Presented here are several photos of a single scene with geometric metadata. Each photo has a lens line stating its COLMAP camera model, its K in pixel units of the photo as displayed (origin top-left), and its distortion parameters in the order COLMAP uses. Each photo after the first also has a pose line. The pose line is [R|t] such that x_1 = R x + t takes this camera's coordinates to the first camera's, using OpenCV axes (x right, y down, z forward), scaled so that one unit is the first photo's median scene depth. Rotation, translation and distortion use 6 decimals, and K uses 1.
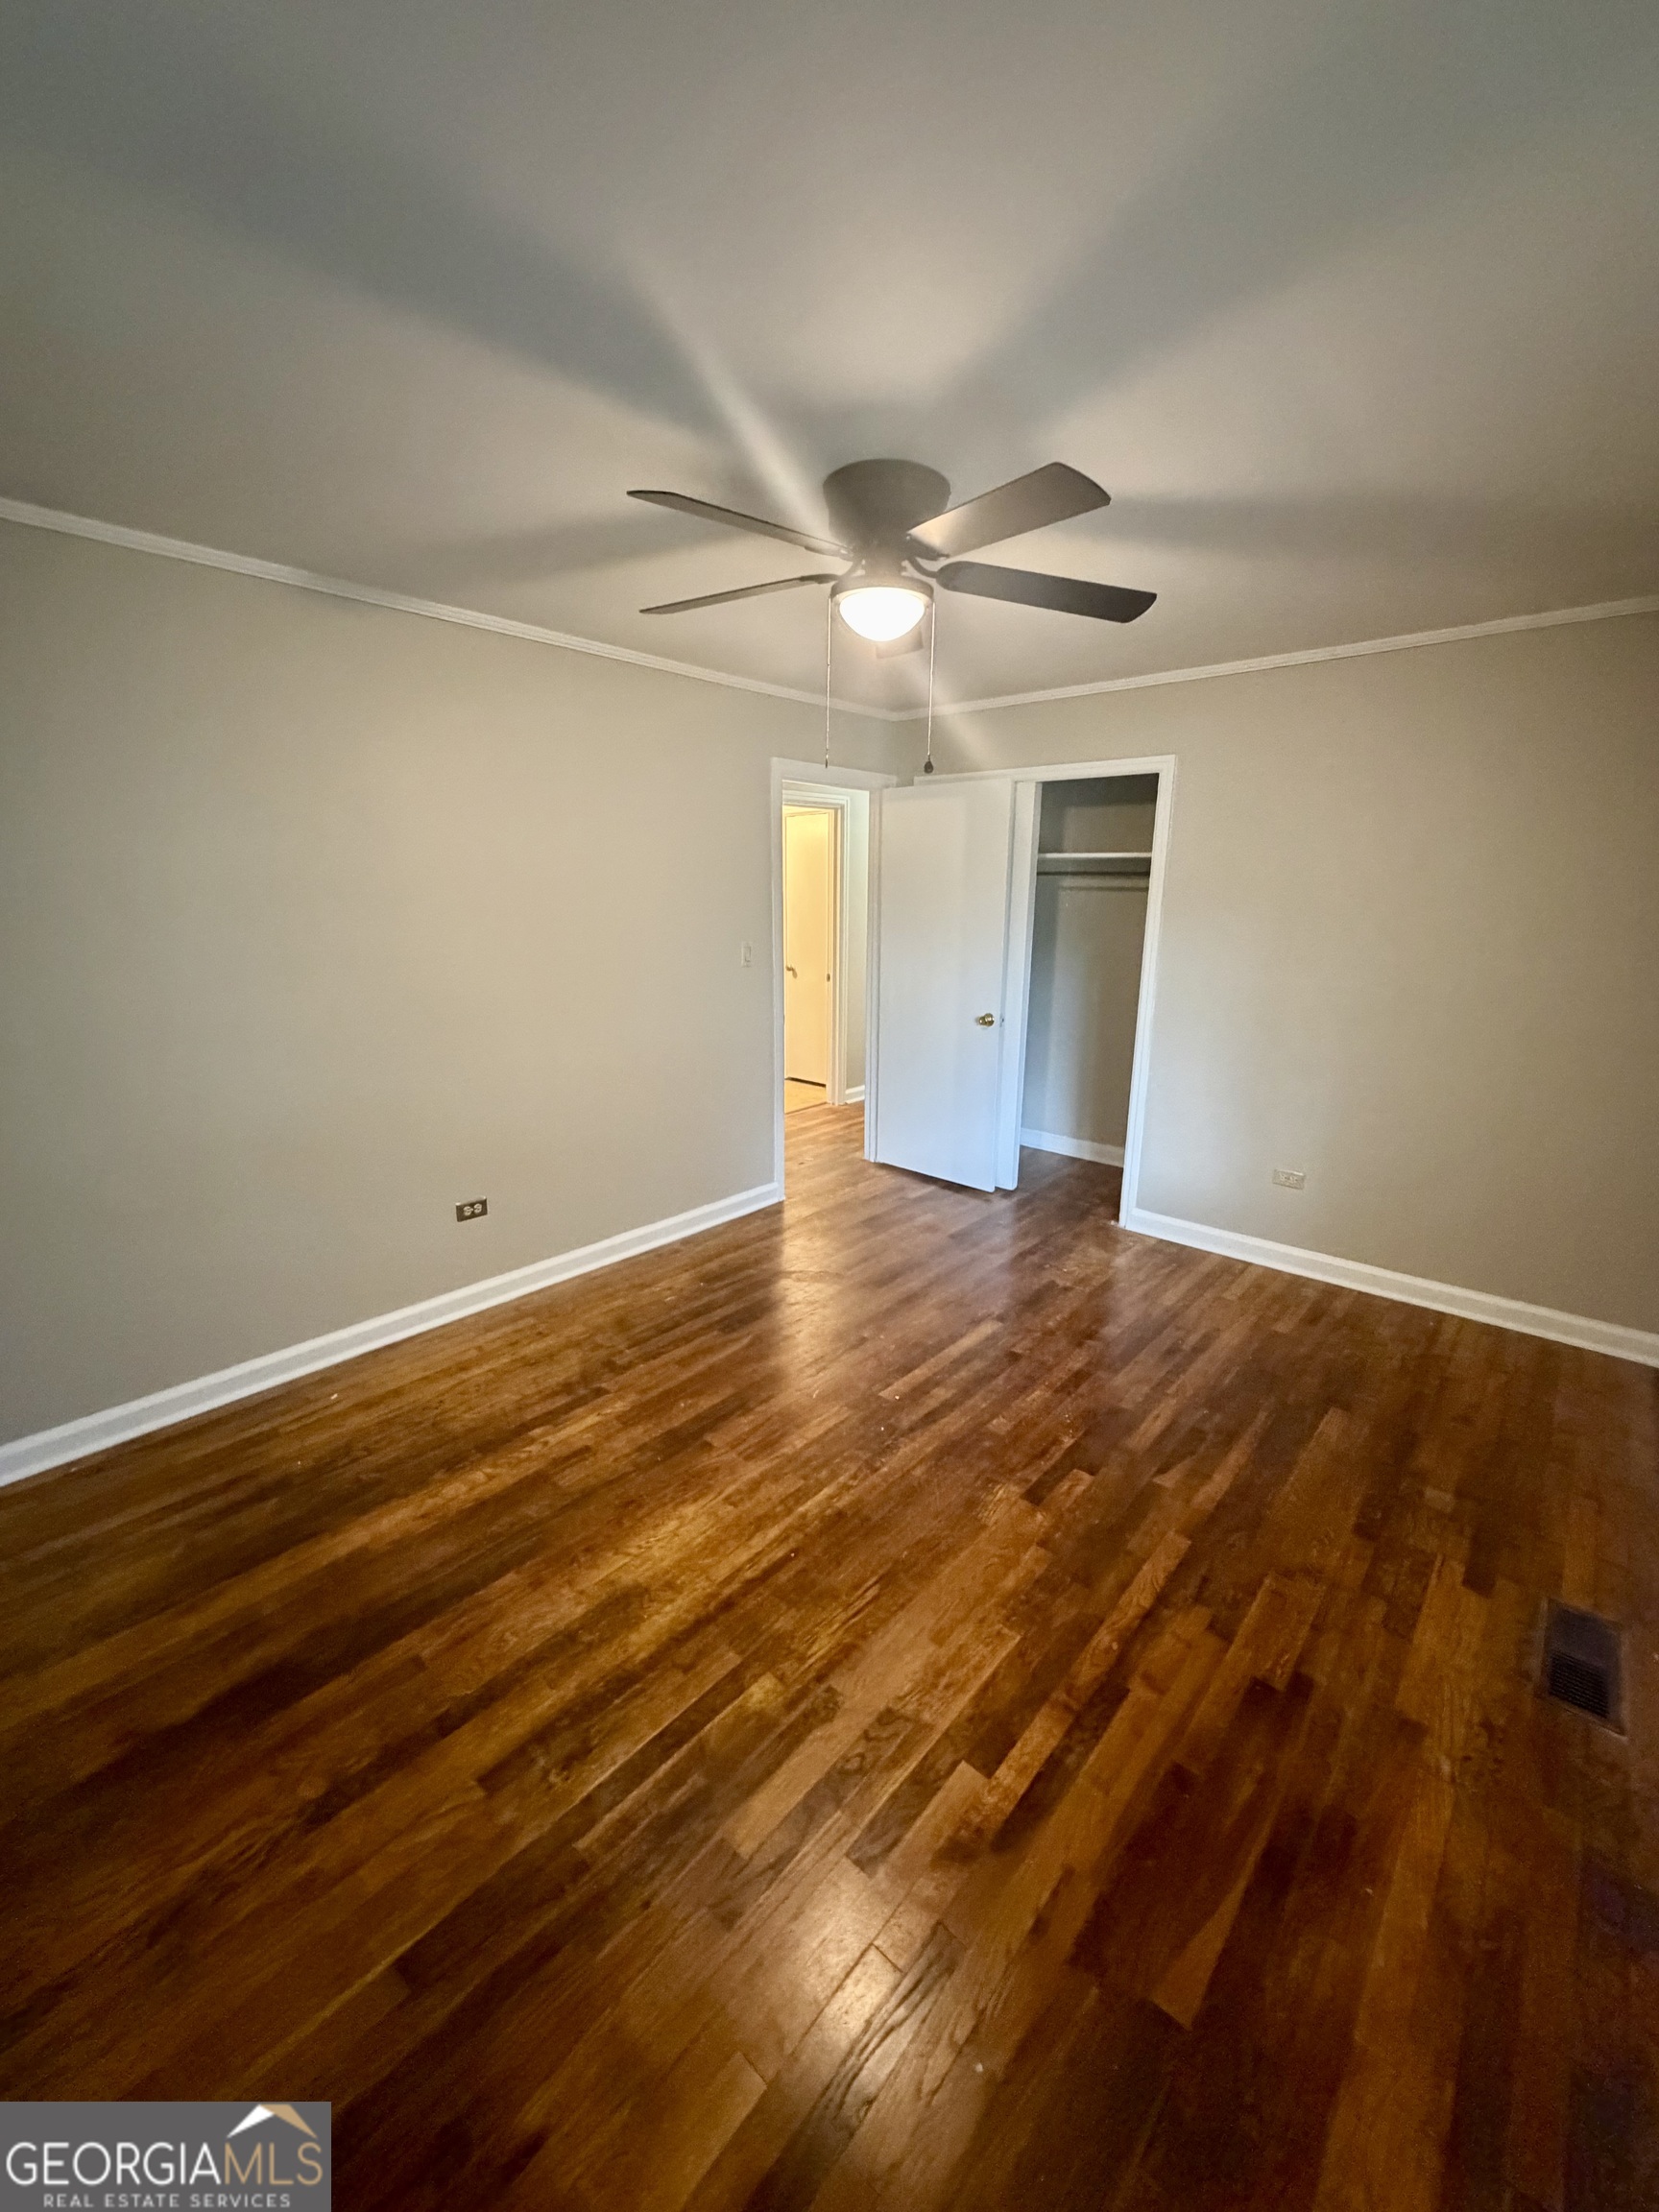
lens RADIAL K [[881.9, 0, 829.7], [0, 881.9, 1098.8], [0, 0, 1]] dist [0.000677, -0.000215]
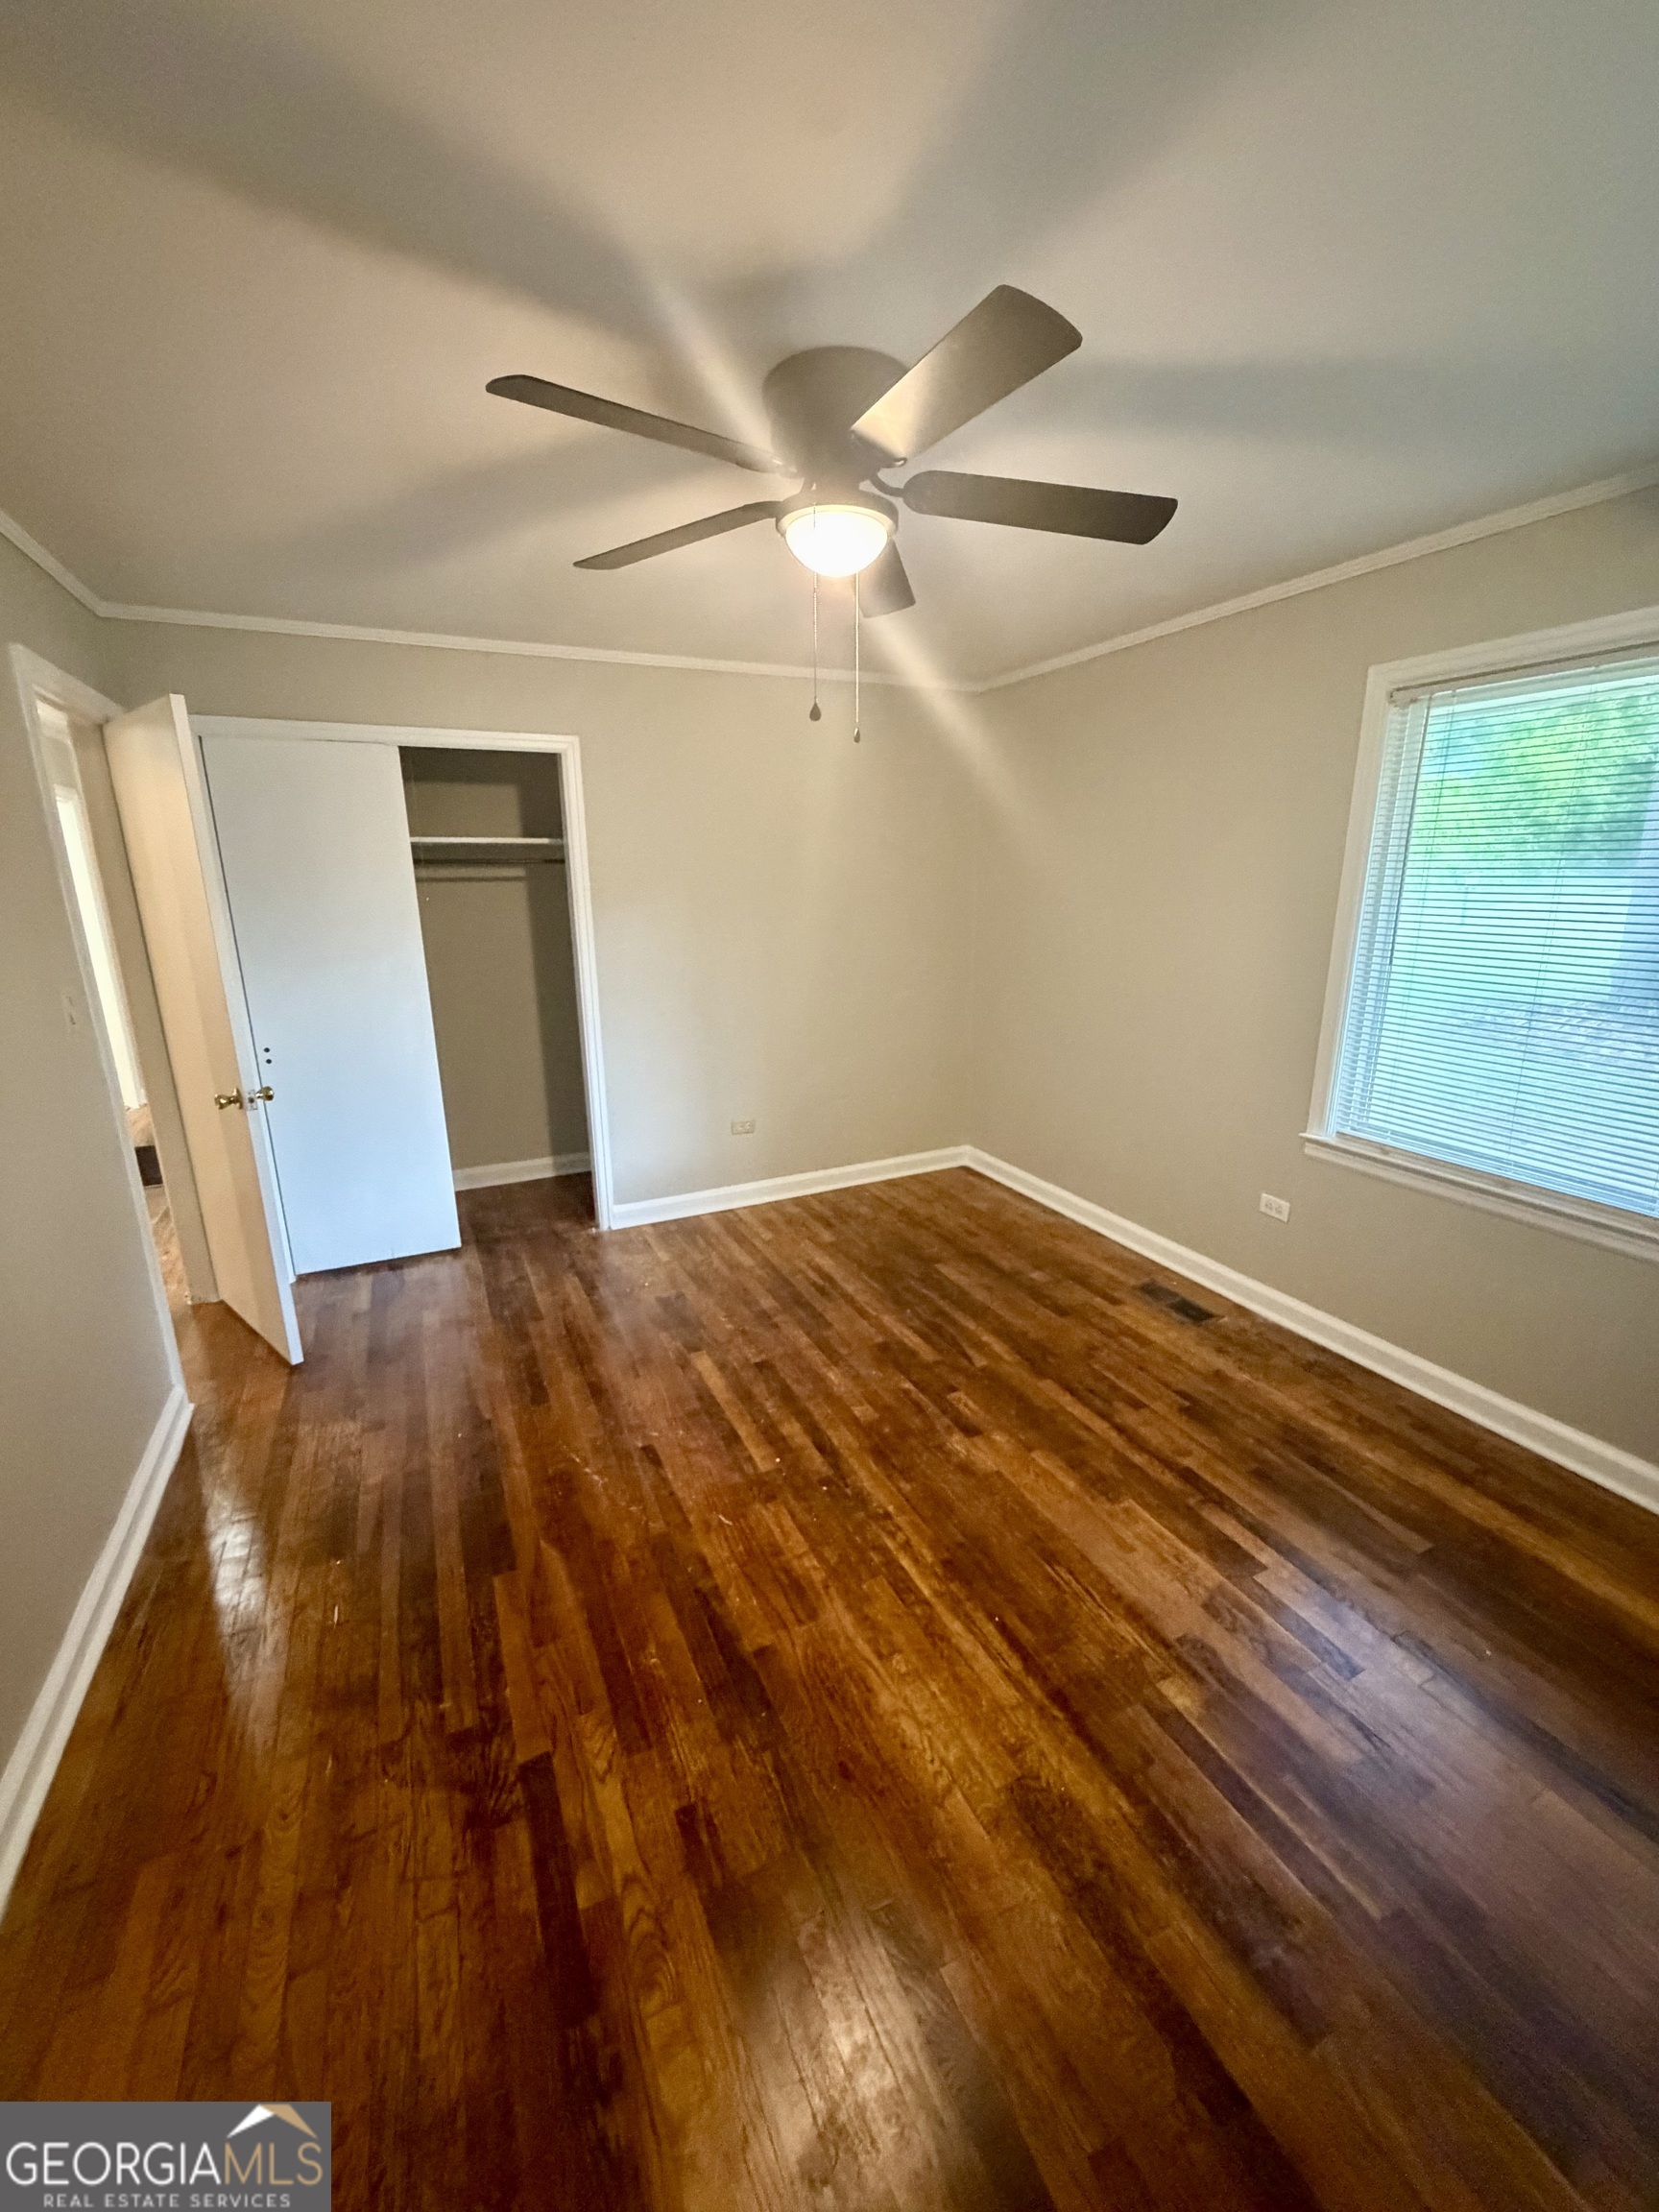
lens RADIAL K [[881.9, 0, 829.7], [0, 881.9, 1098.8], [0, 0, 1]] dist [0.000677, -0.000215]
pose [[0.390738, -0.240654, 0.888487, -0.665159], [0.232435, 0.959737, 0.157732, -0.146271], [-0.890673, 0.144883, 0.430942, 0.589260]]
